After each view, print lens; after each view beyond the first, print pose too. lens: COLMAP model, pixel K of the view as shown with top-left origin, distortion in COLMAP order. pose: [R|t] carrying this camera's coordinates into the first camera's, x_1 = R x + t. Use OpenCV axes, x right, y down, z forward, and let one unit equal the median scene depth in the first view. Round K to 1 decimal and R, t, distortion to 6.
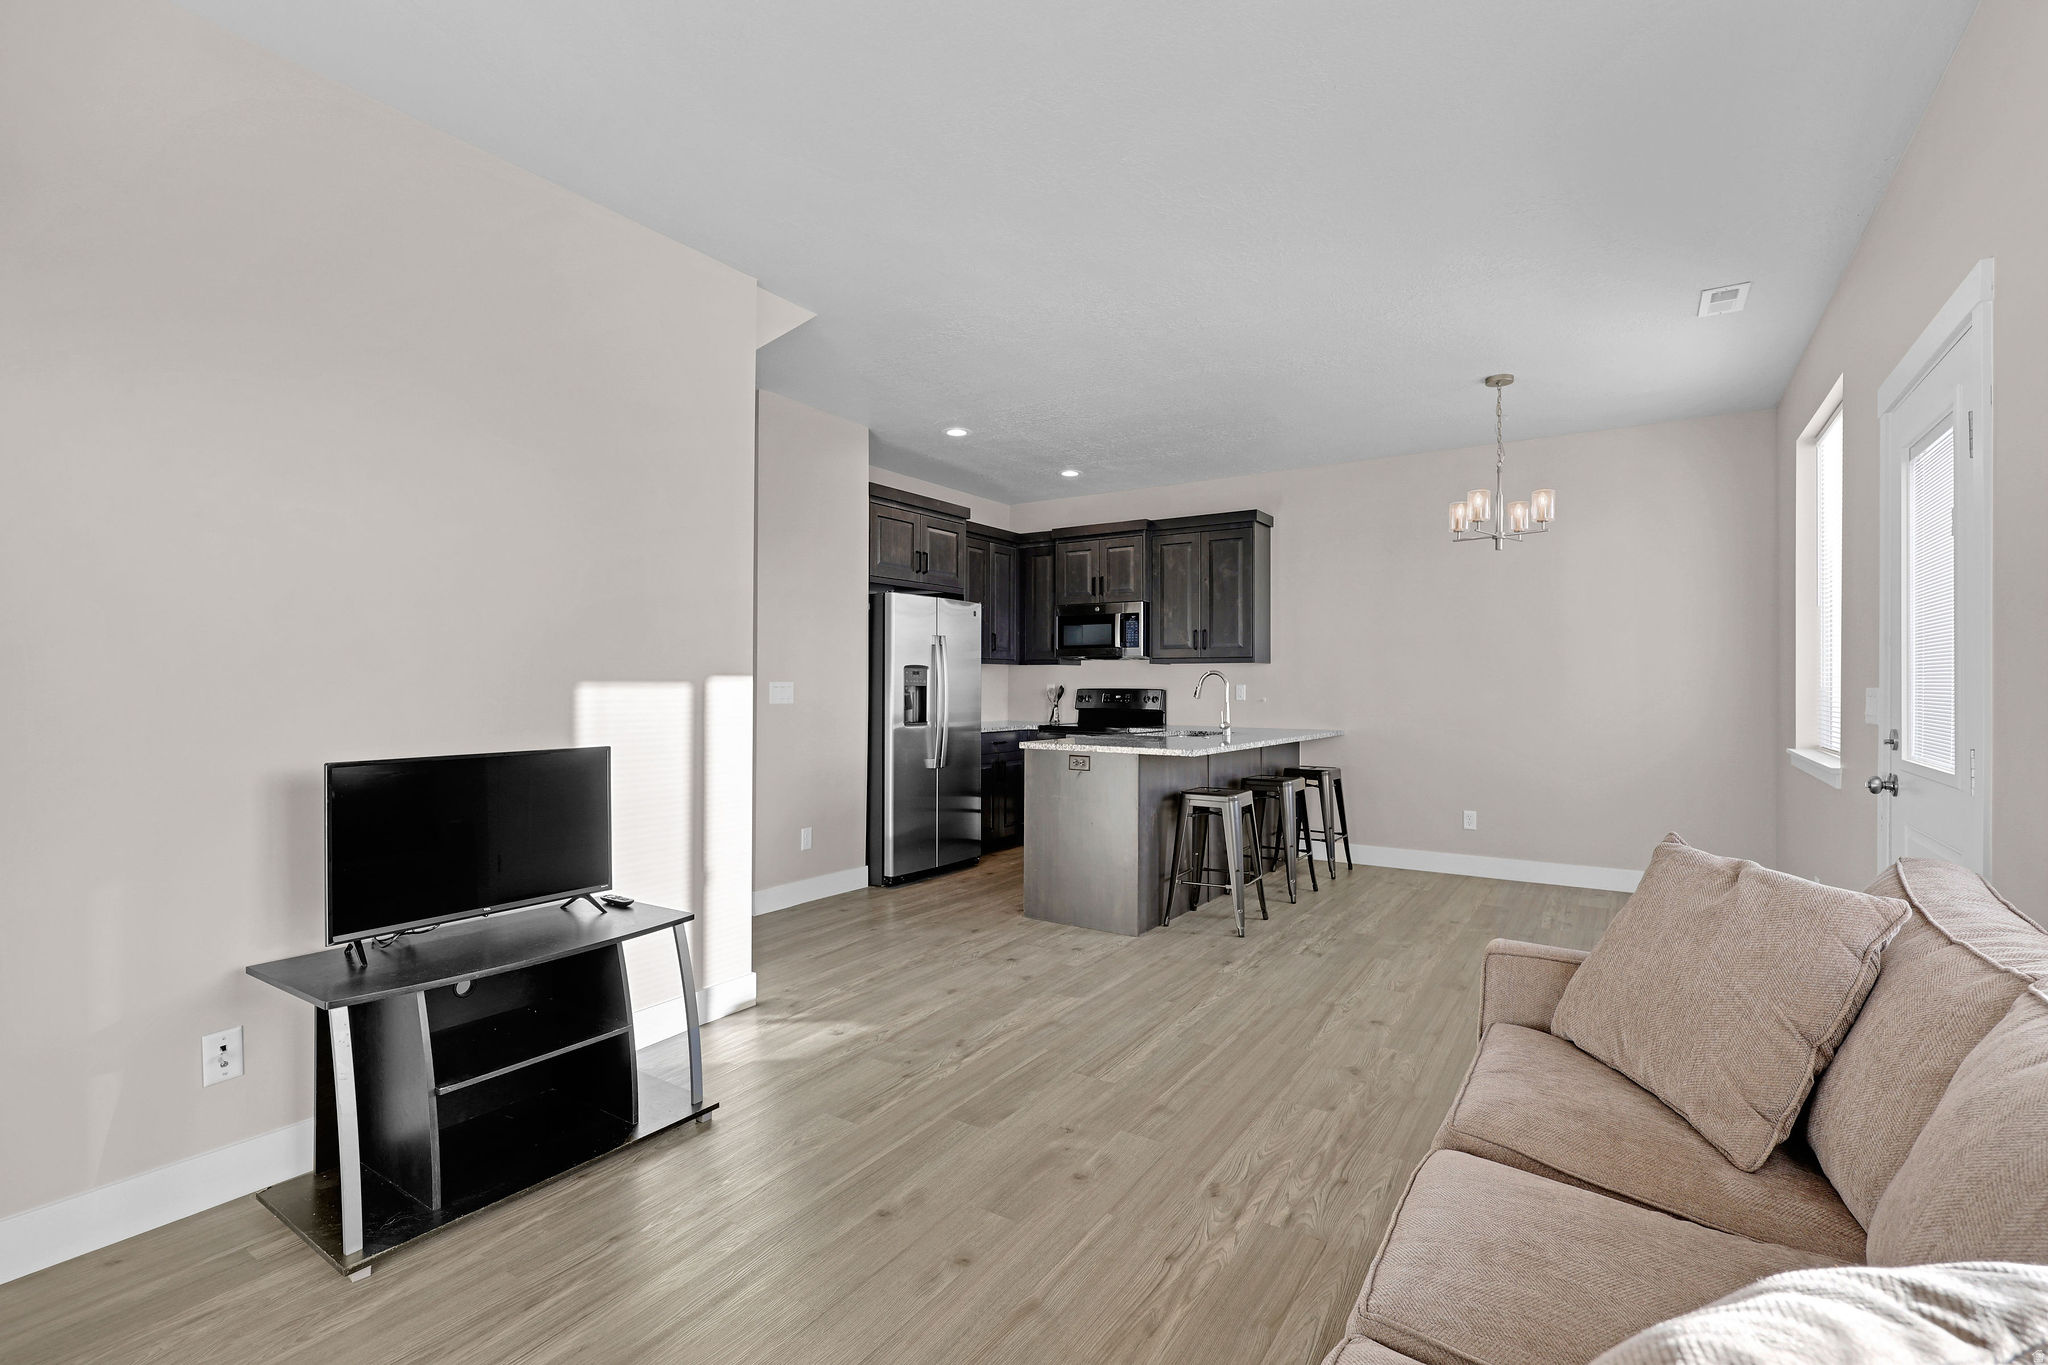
lens RADIAL K [[944.7, 0, 1021.8], [0, 944.7, 685.0], [0, 0, 1]] dist [0.000906, 0.000104]
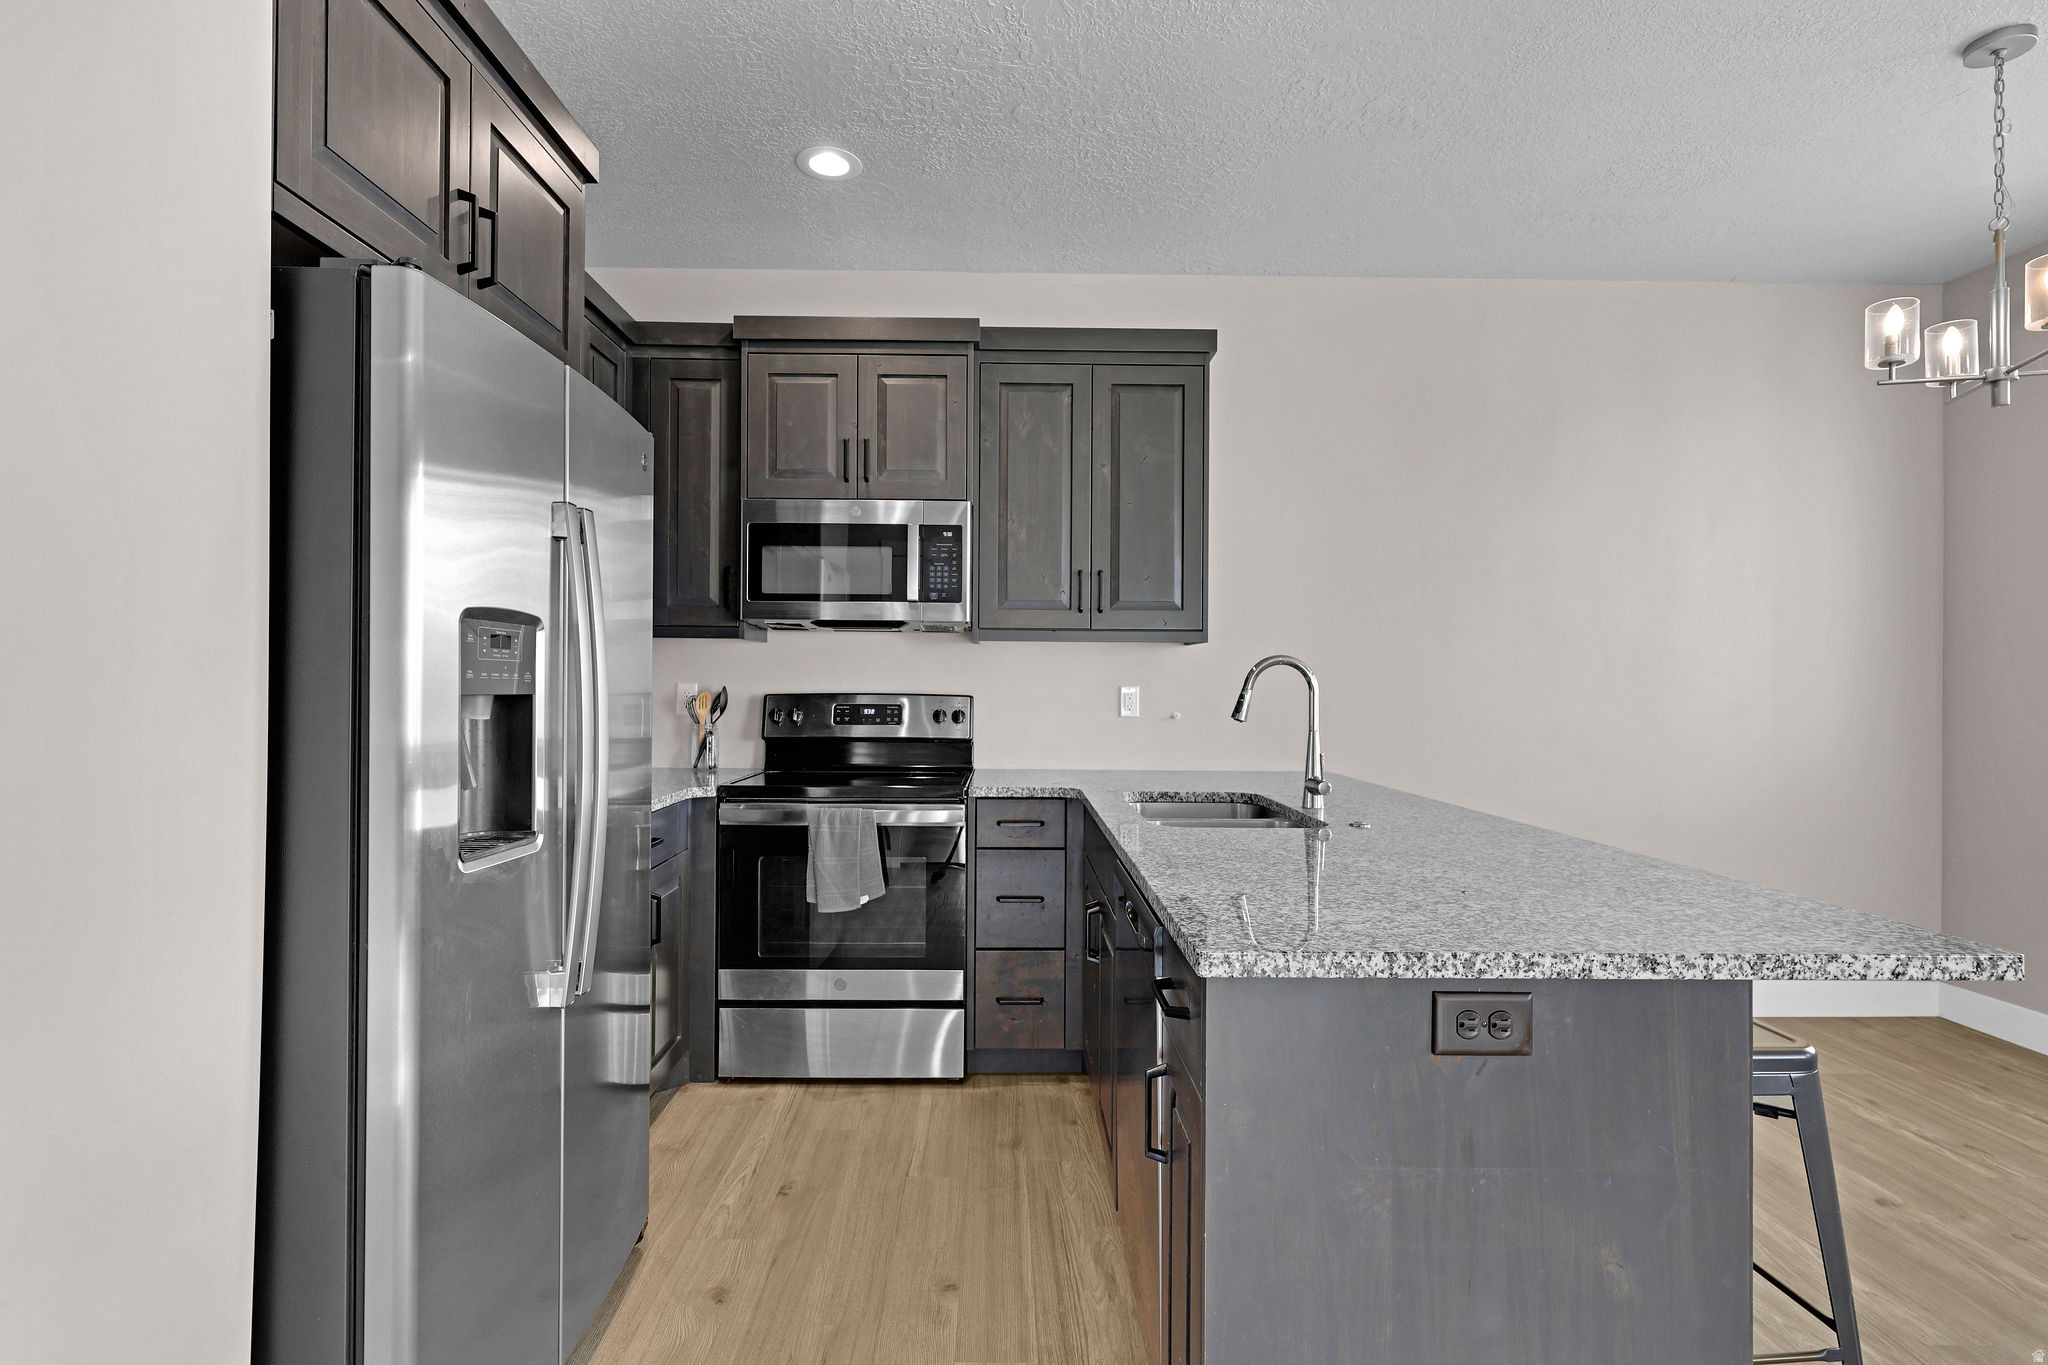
lens RADIAL K [[1001.4, 0, 1023.1], [0, 1001.4, 683.3], [0, 0, 1]] dist [-0.004576, -0.000116]
pose [[0.822487, 0.001774, 0.568781, -0.122288], [-0.002865, 0.999995, 0.001023, -0.002132], [-0.568777, -0.002471, 0.822488, 0.591691]]
